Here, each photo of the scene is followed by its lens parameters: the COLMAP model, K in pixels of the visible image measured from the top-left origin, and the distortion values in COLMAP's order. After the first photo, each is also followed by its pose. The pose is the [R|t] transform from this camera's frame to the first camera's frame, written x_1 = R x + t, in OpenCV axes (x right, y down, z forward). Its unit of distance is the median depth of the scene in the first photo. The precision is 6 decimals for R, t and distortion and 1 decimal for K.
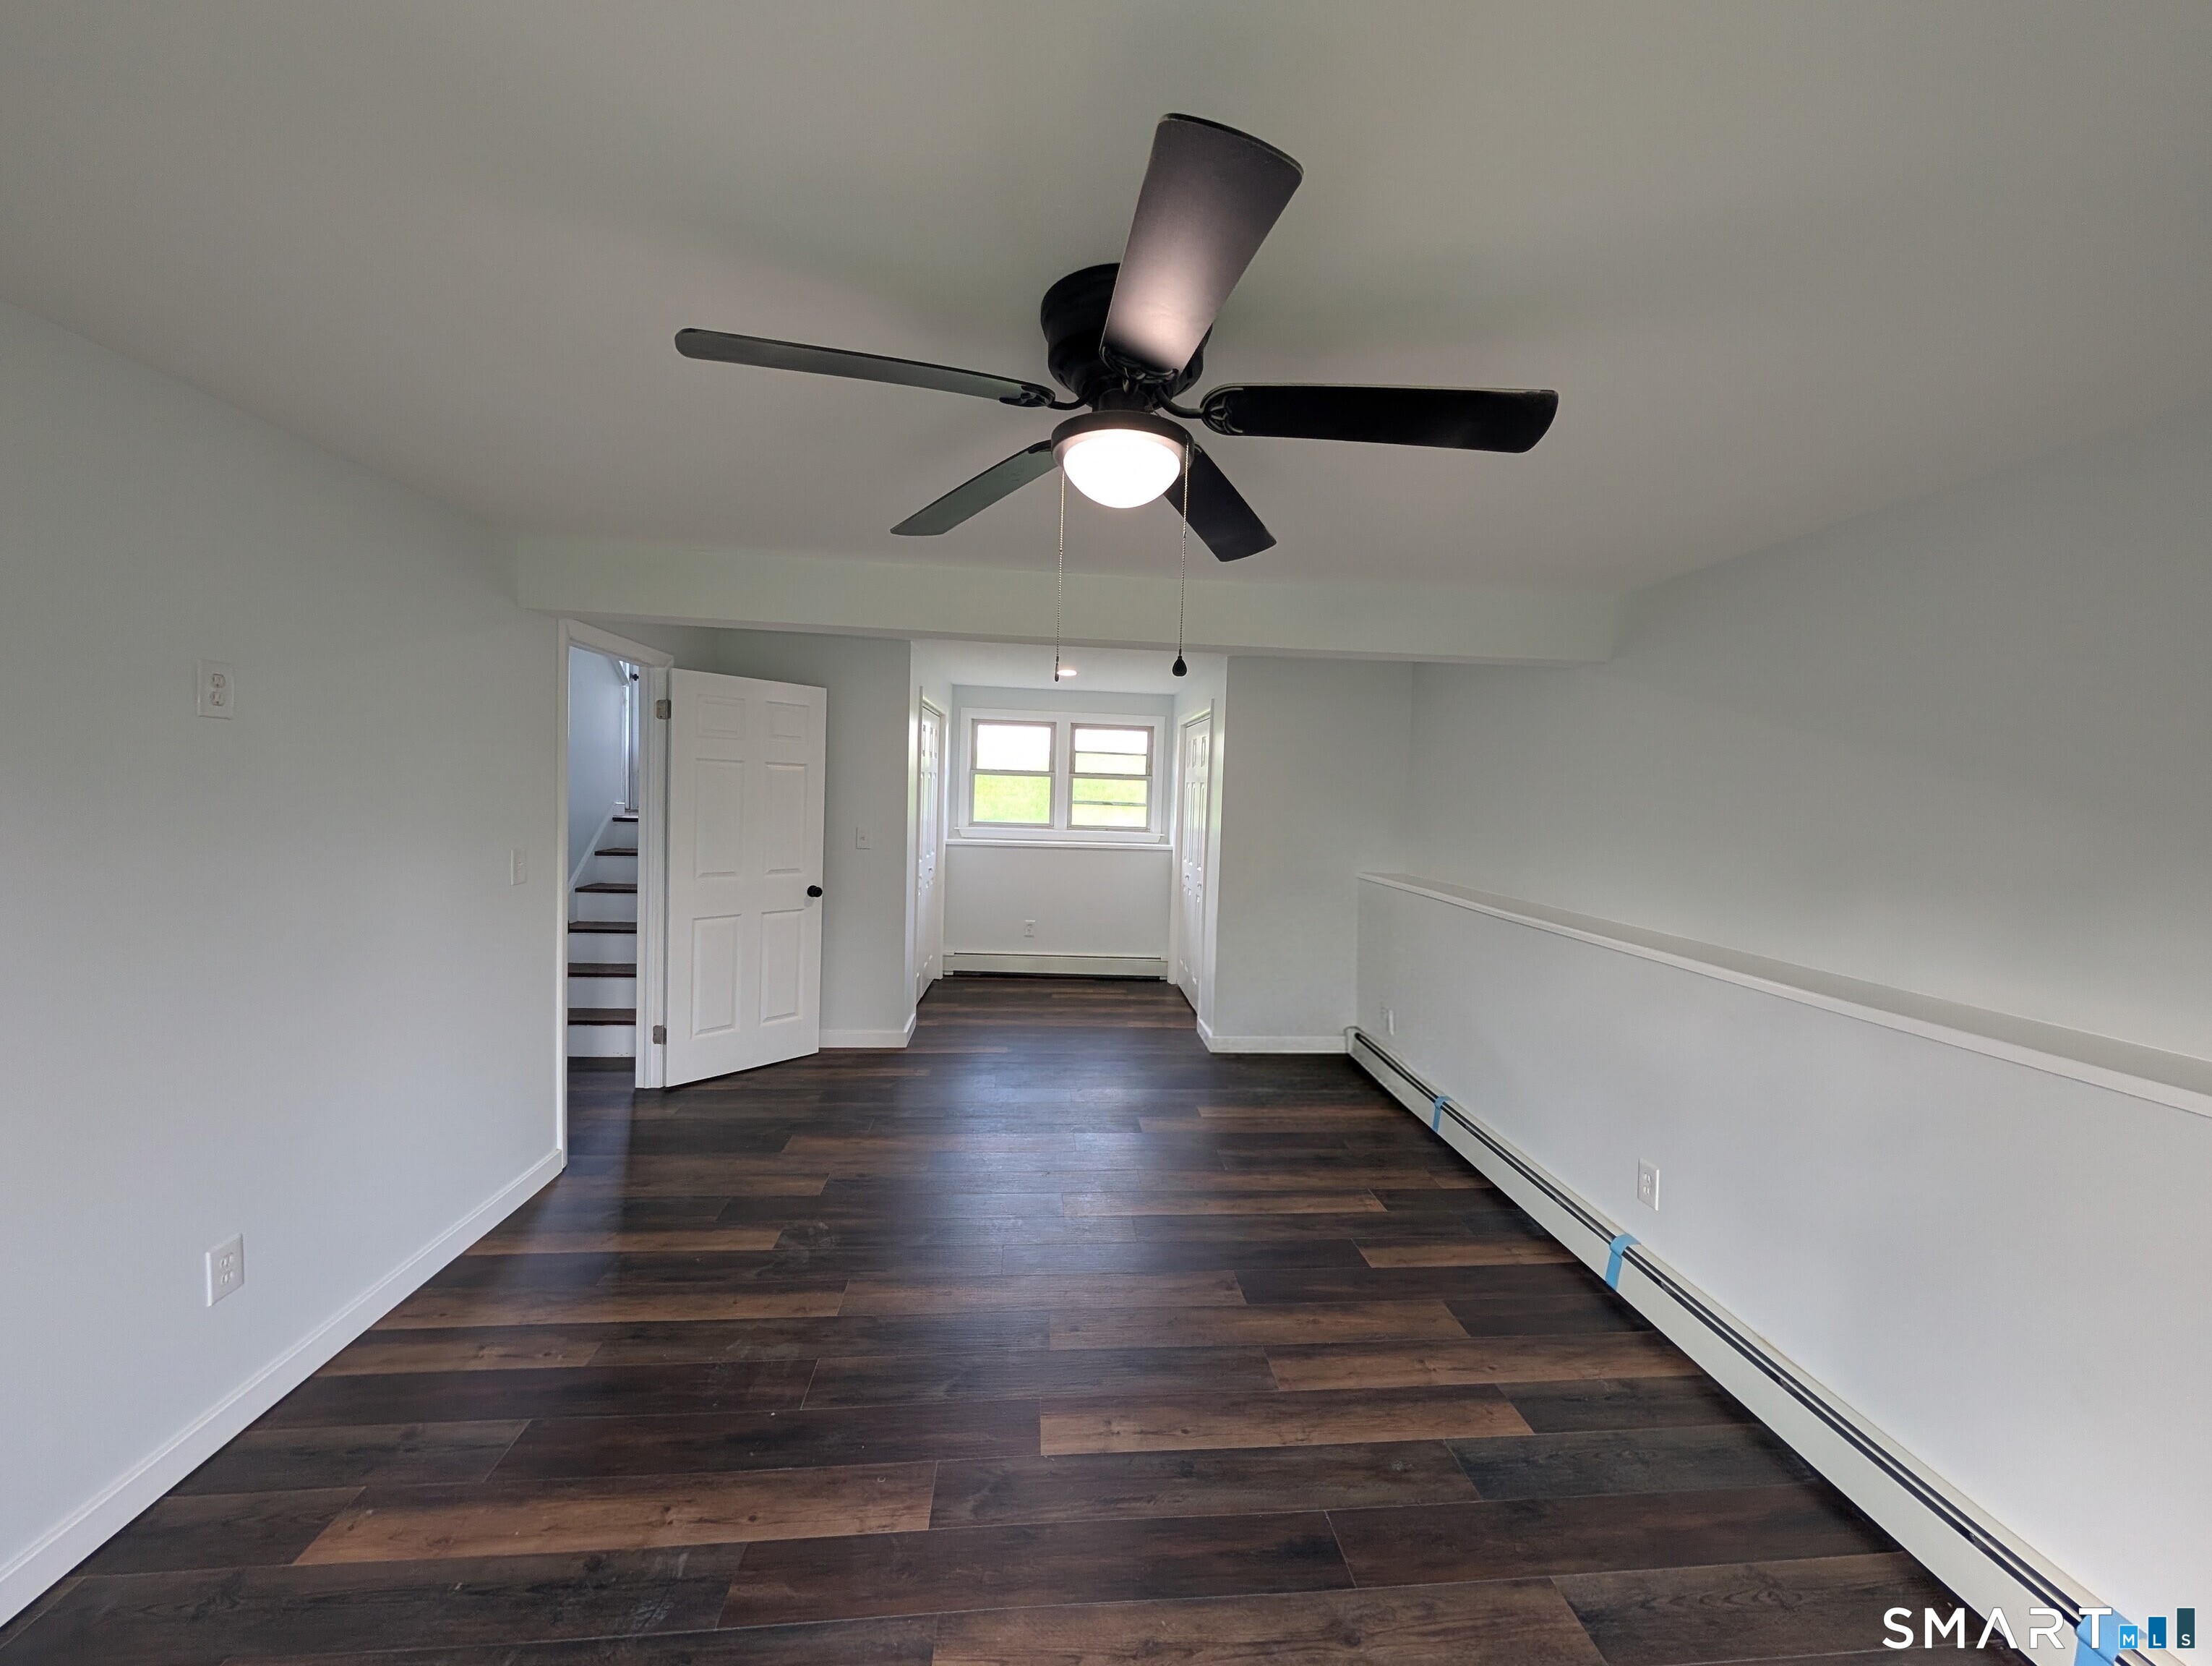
lens RADIAL K [[845.1, 0, 1112.4], [0, 845.1, 831.2], [0, 0, 1]] dist [-0.001556, -0.000299]
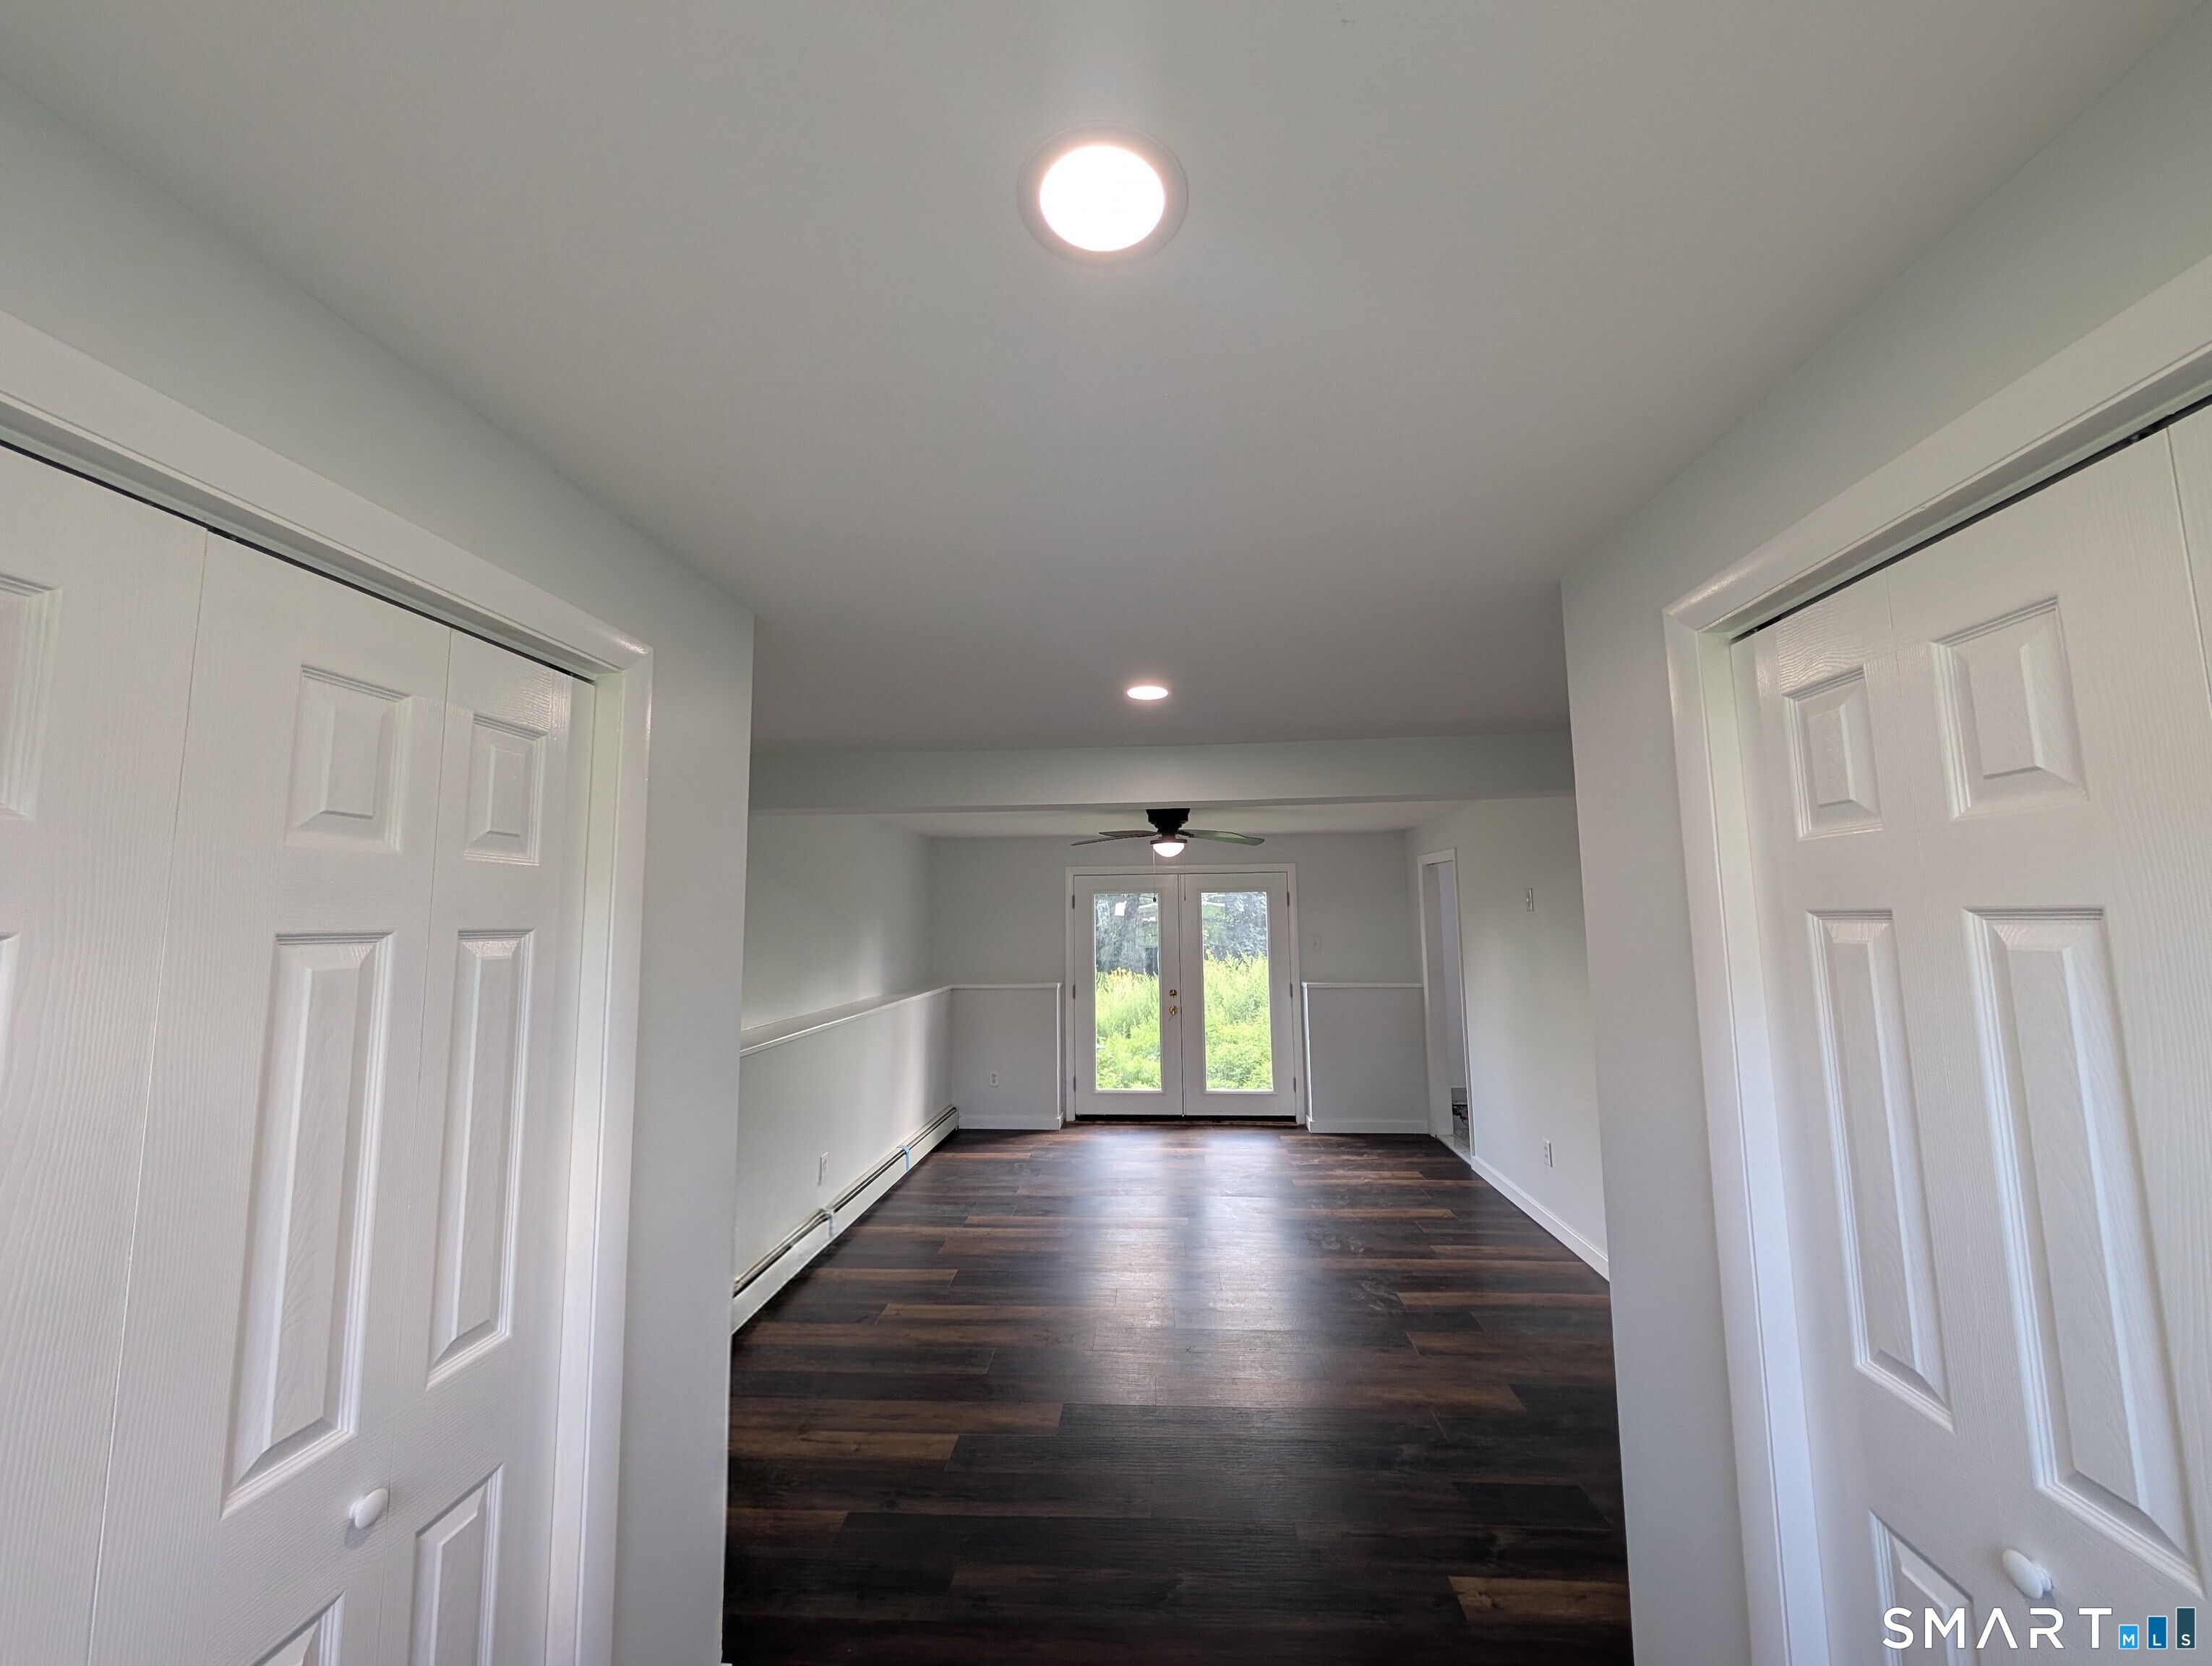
lens RADIAL K [[845.1, 0, 1109.2], [0, 845.1, 828.9], [0, 0, 1]] dist [-0.001556, -0.000299]
pose [[-0.987204, -0.007558, 0.159281, -0.167947], [-0.016204, 0.998460, -0.053054, -0.154693], [-0.158635, -0.054956, -0.985807, 2.459715]]
